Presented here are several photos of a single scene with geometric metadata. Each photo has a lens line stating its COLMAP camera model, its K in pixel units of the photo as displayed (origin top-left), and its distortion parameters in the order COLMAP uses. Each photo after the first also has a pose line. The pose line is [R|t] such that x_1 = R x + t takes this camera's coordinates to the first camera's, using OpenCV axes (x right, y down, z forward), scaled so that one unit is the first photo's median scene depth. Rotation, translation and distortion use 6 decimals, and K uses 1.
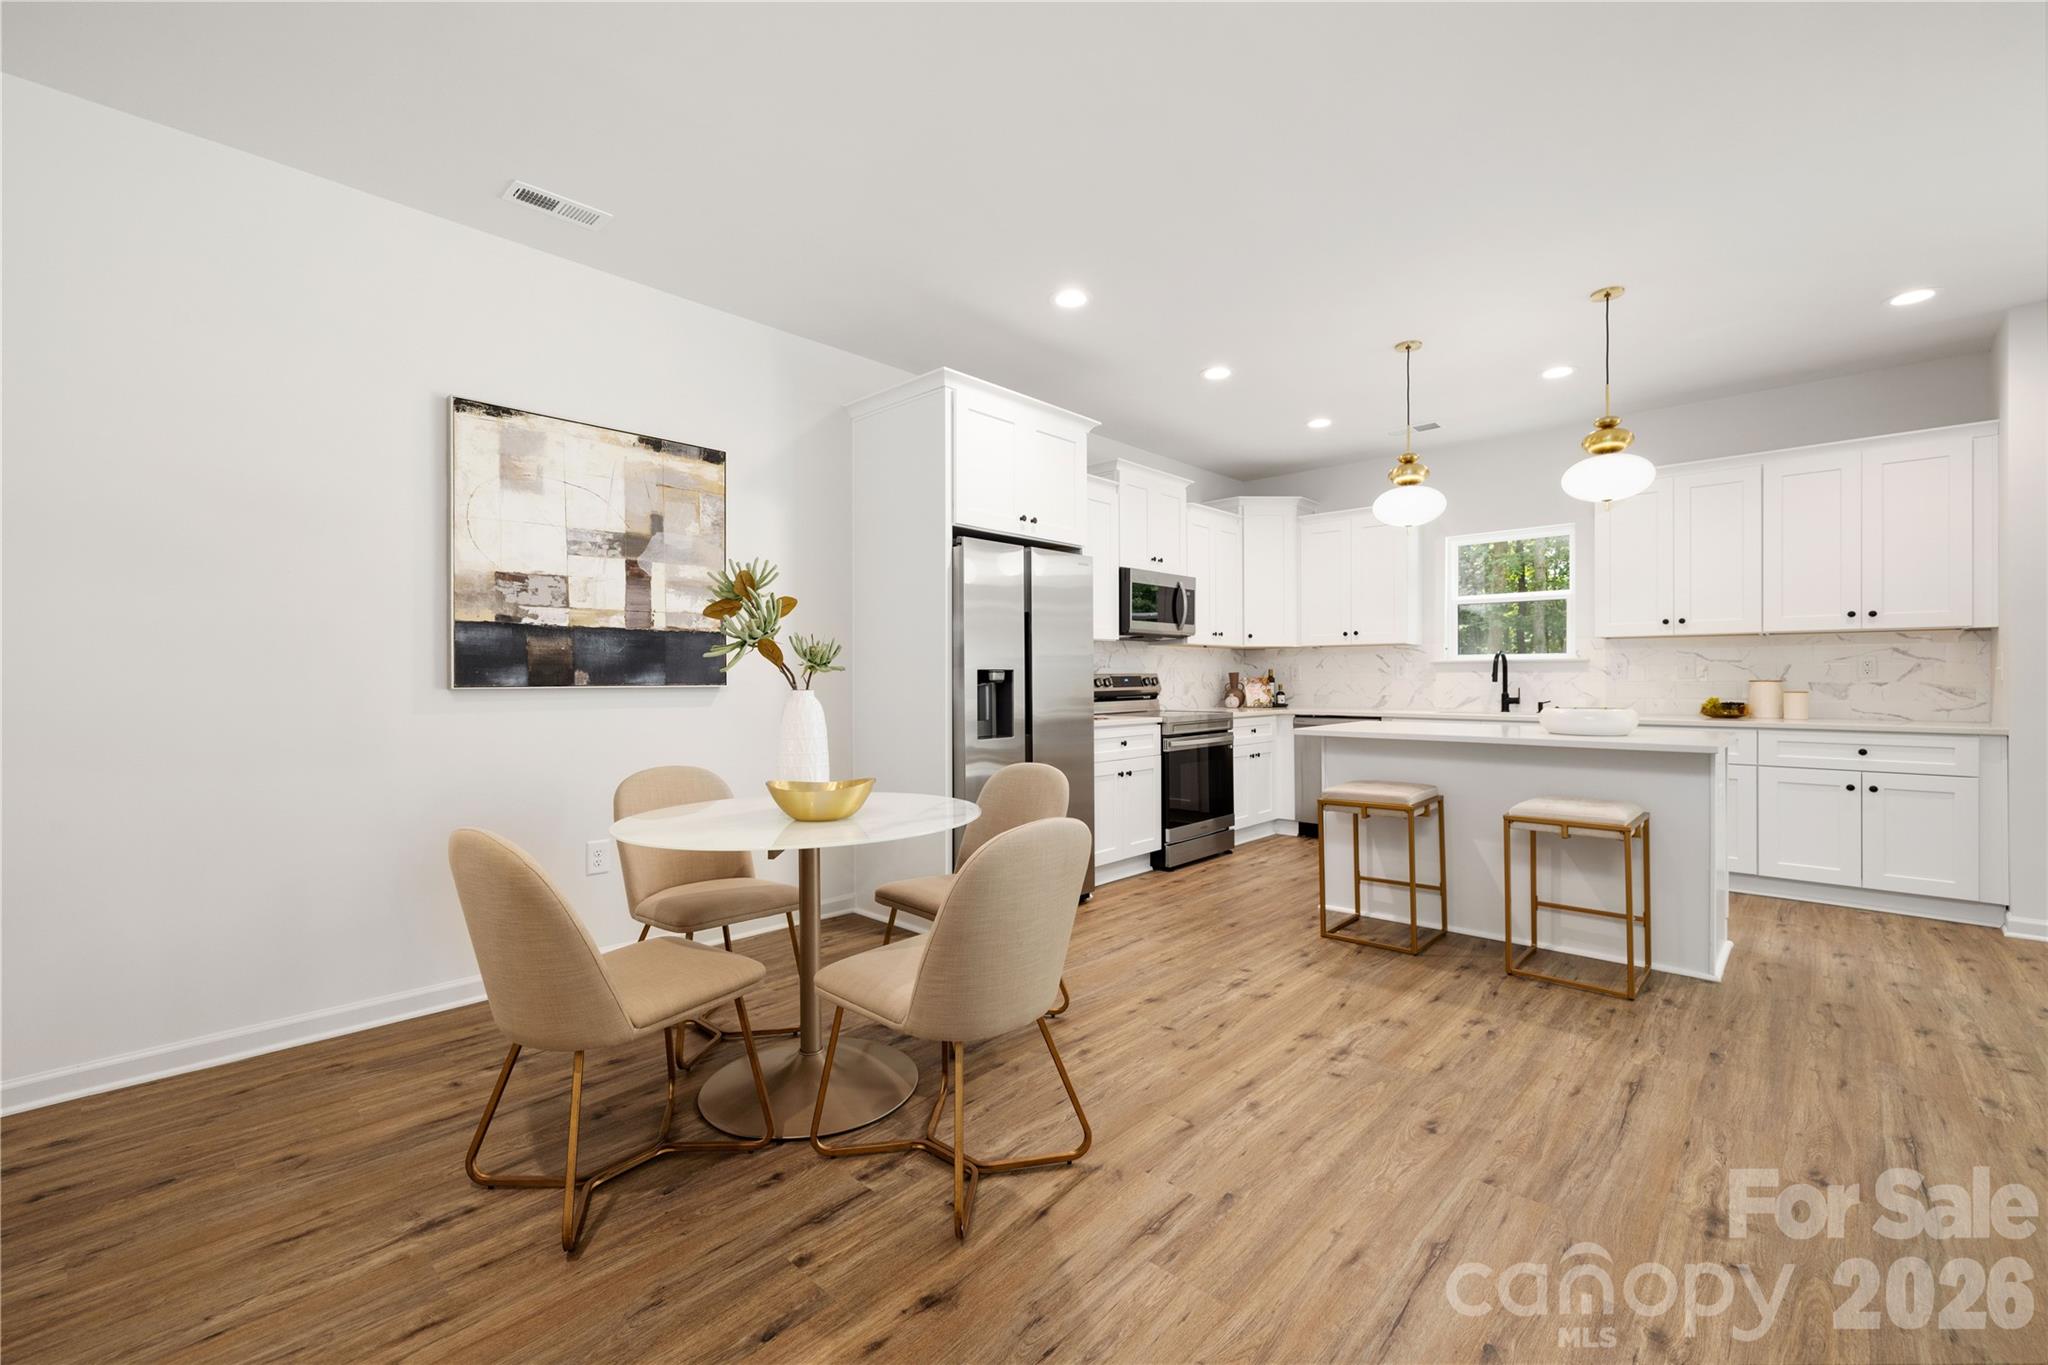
lens RADIAL K [[857.2, 0, 1013.0], [0, 857.2, 674.3], [0, 0, 1]] dist [0.000664, -0.000222]
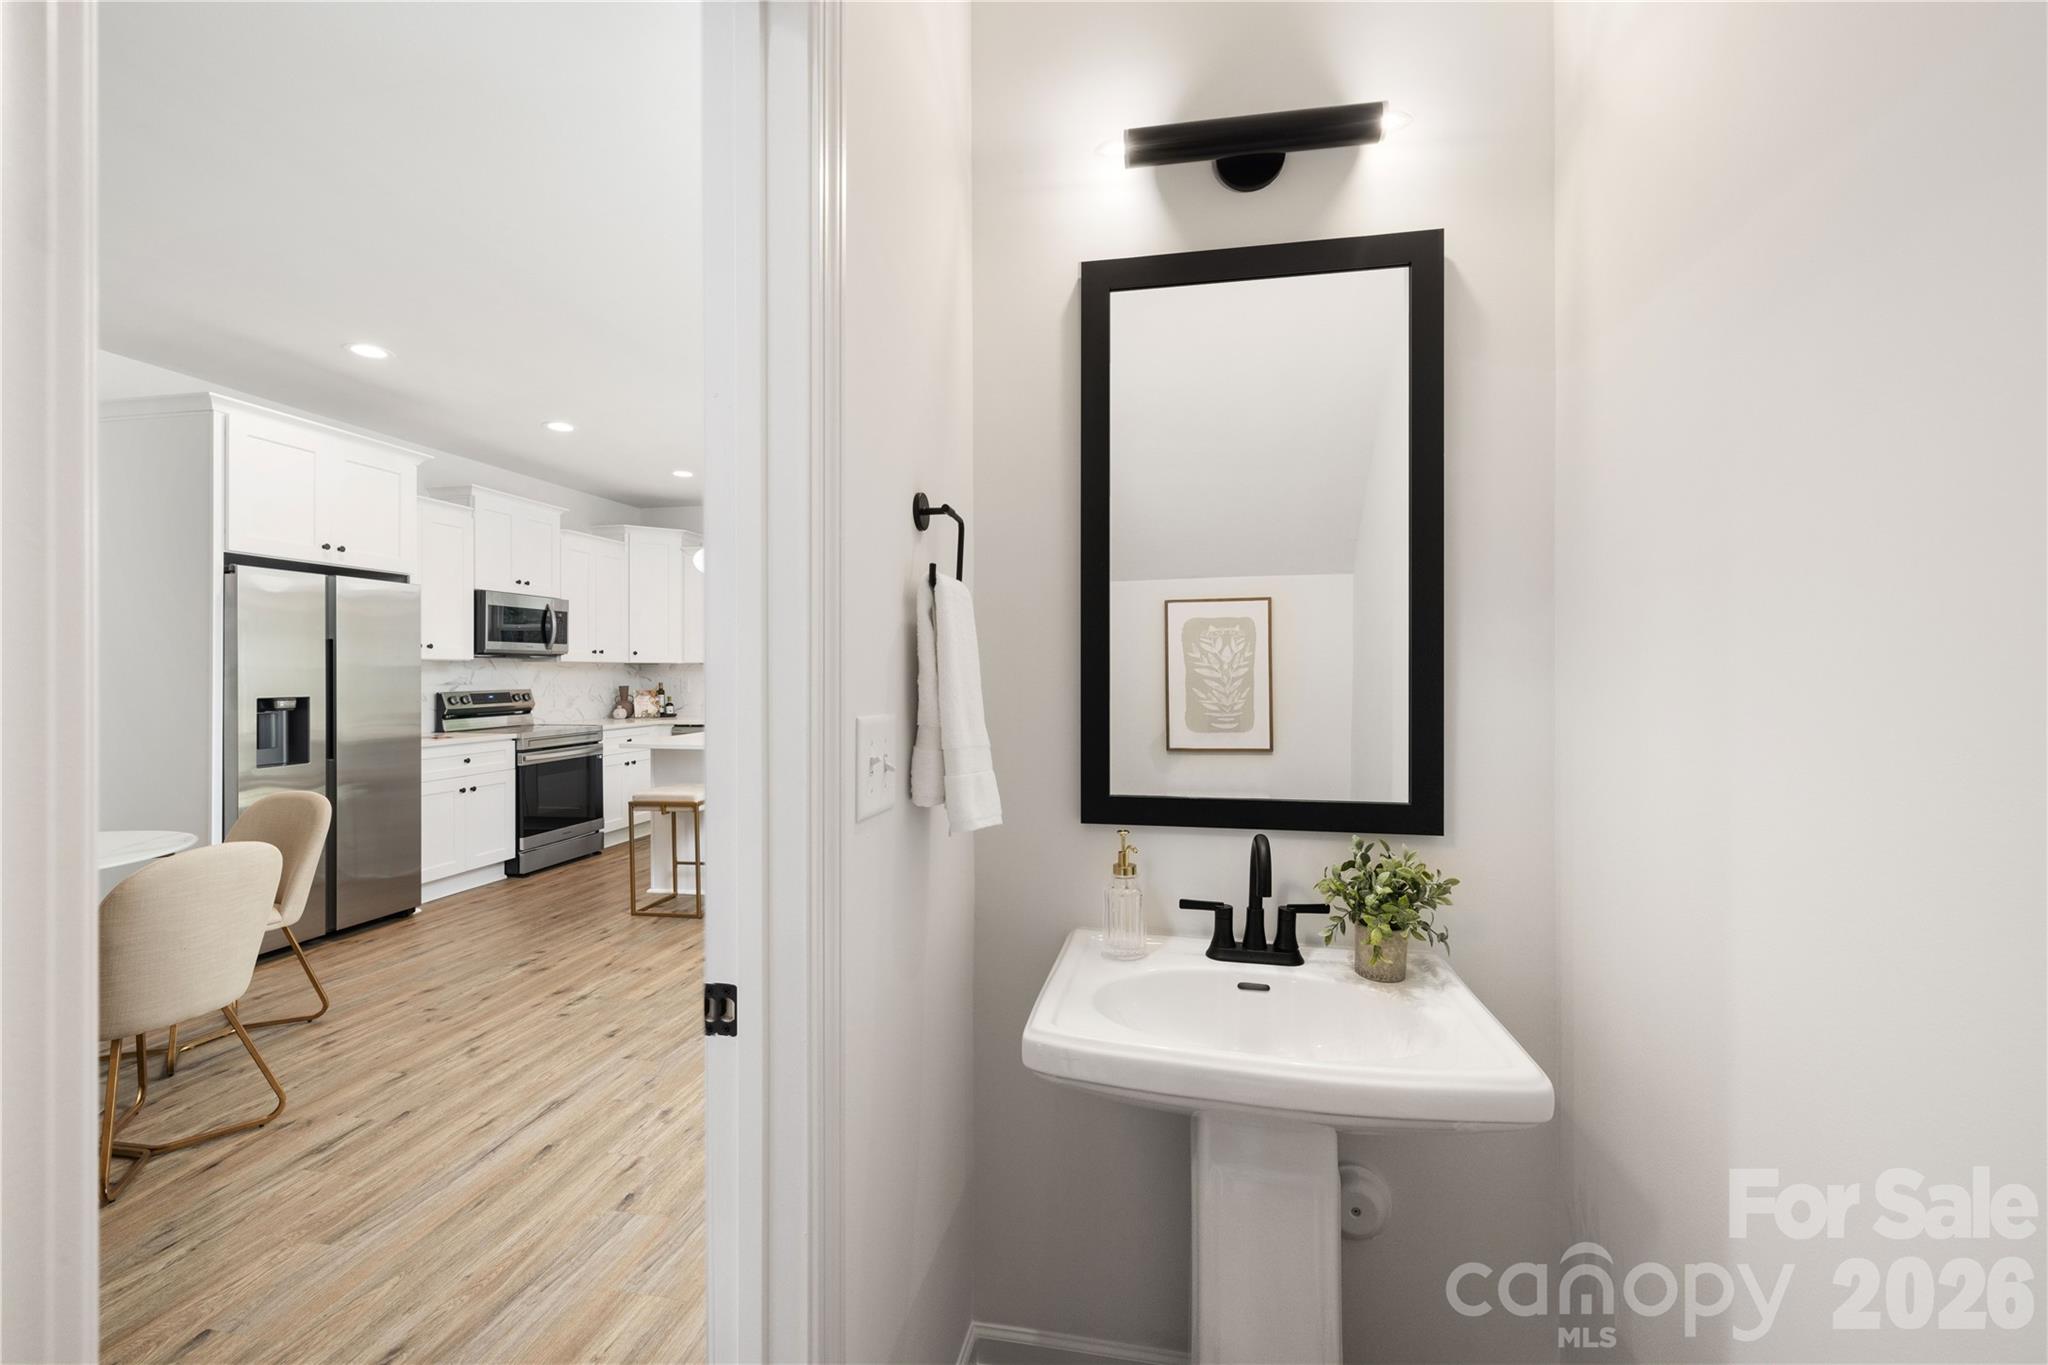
lens RADIAL K [[857.2, 0, 1025.1], [0, 857.2, 673.1], [0, 0, 1]] dist [0.000664, -0.000222]
pose [[0.838305, 0.005438, 0.545174, 0.180191], [-0.007803, 0.999968, 0.002023, -0.047782], [-0.545145, -0.005950, 0.838321, -0.352534]]
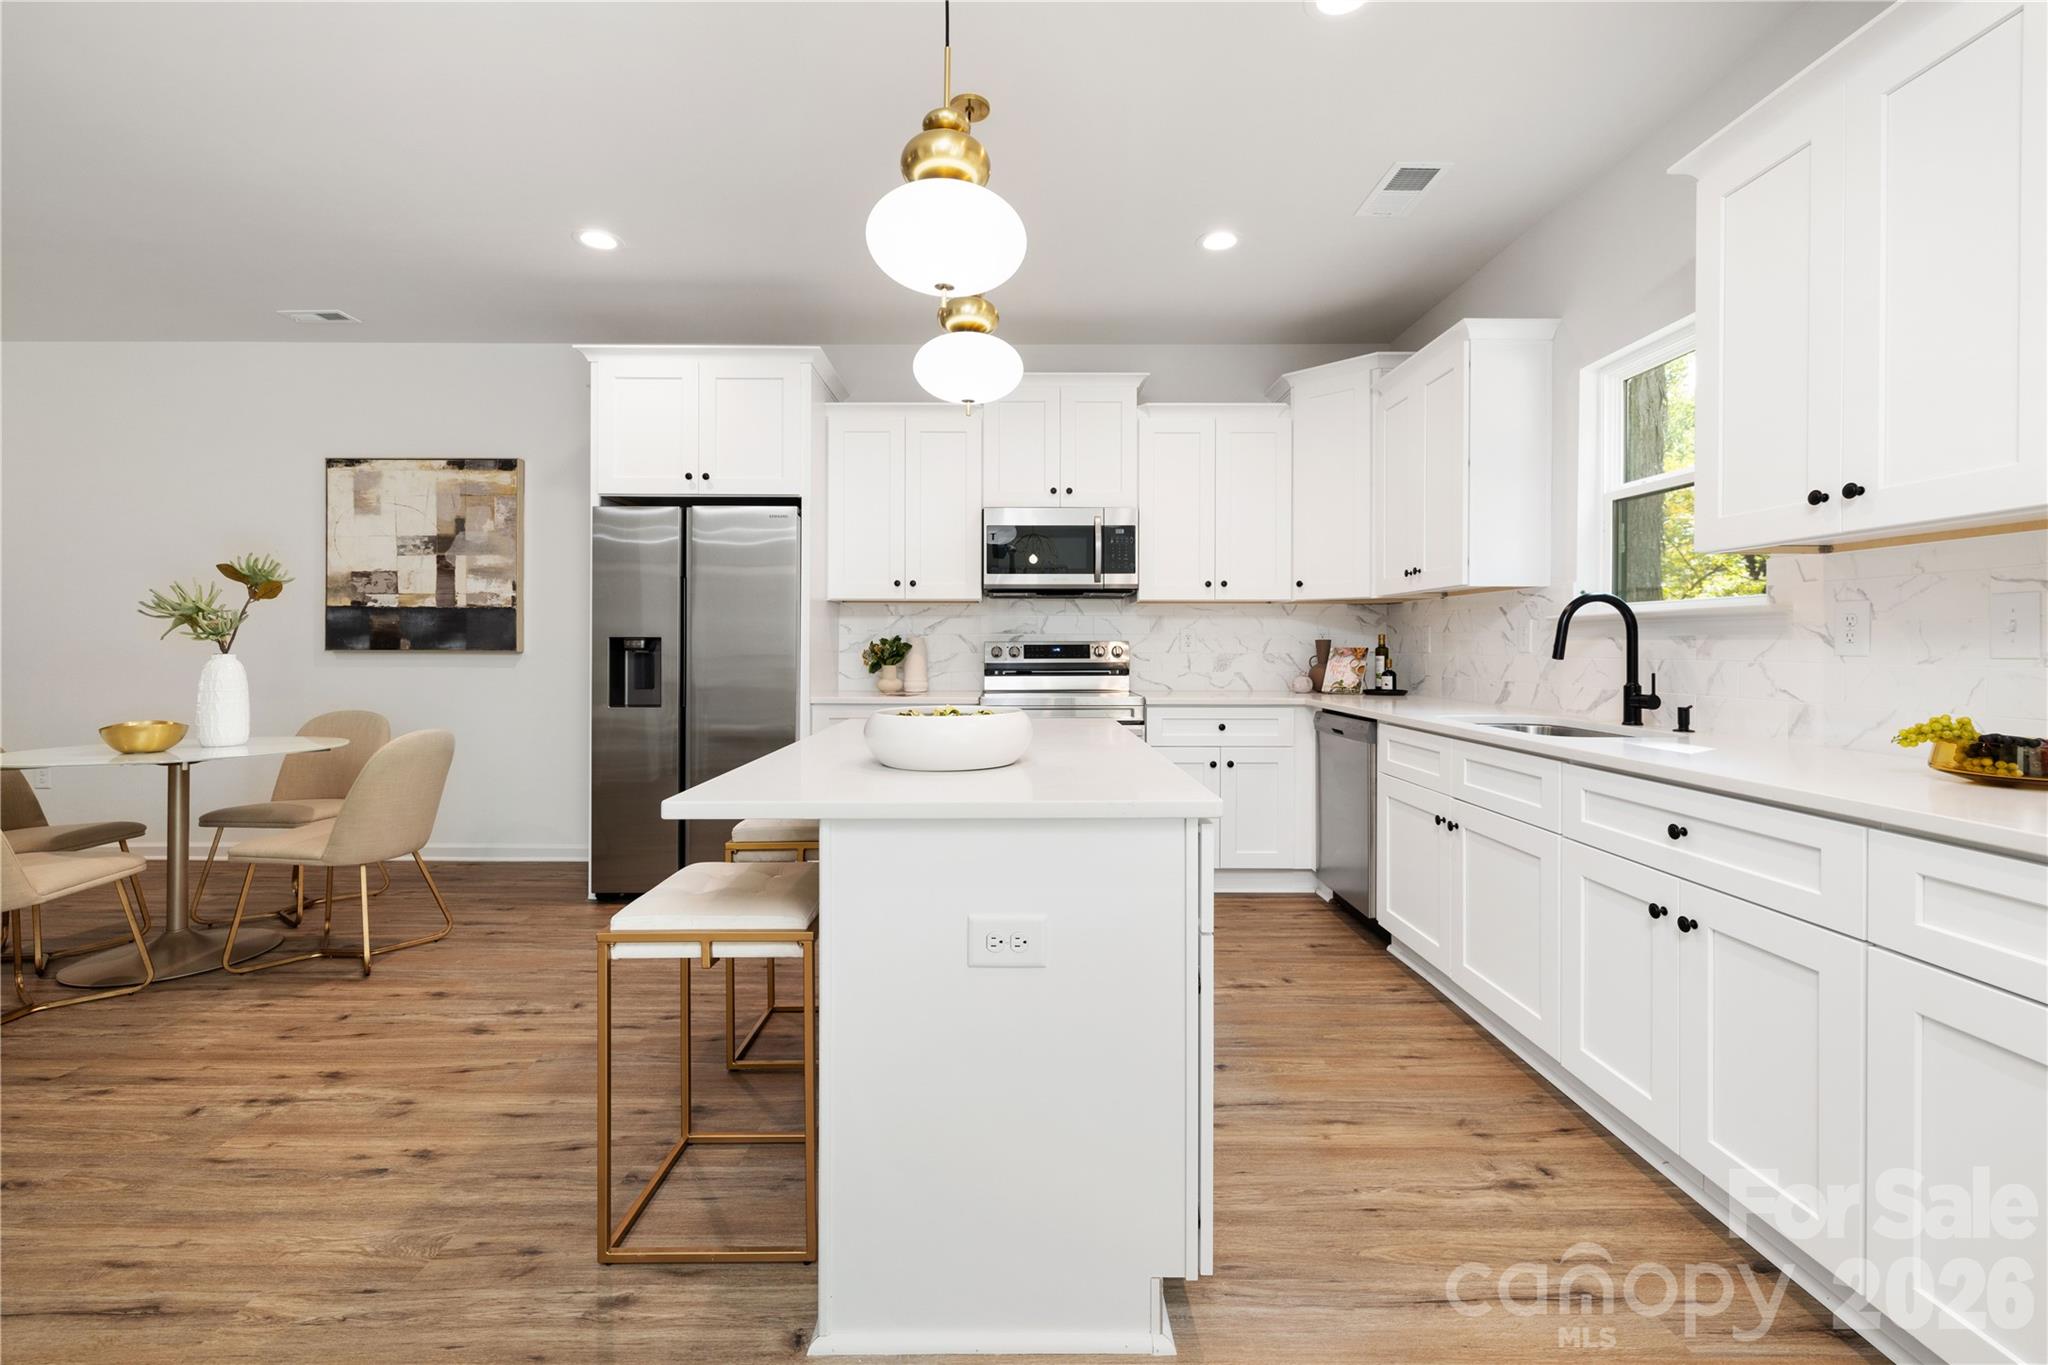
lens RADIAL K [[857.2, 0, 1010.0], [0, 857.2, 649.4], [0, 0, 1]] dist [0.000664, -0.000222]
pose [[0.689380, 0.007732, -0.724358, 1.114833], [-0.000735, 0.999950, 0.009974, -0.001921], [0.724399, -0.006344, 0.689352, 0.718996]]
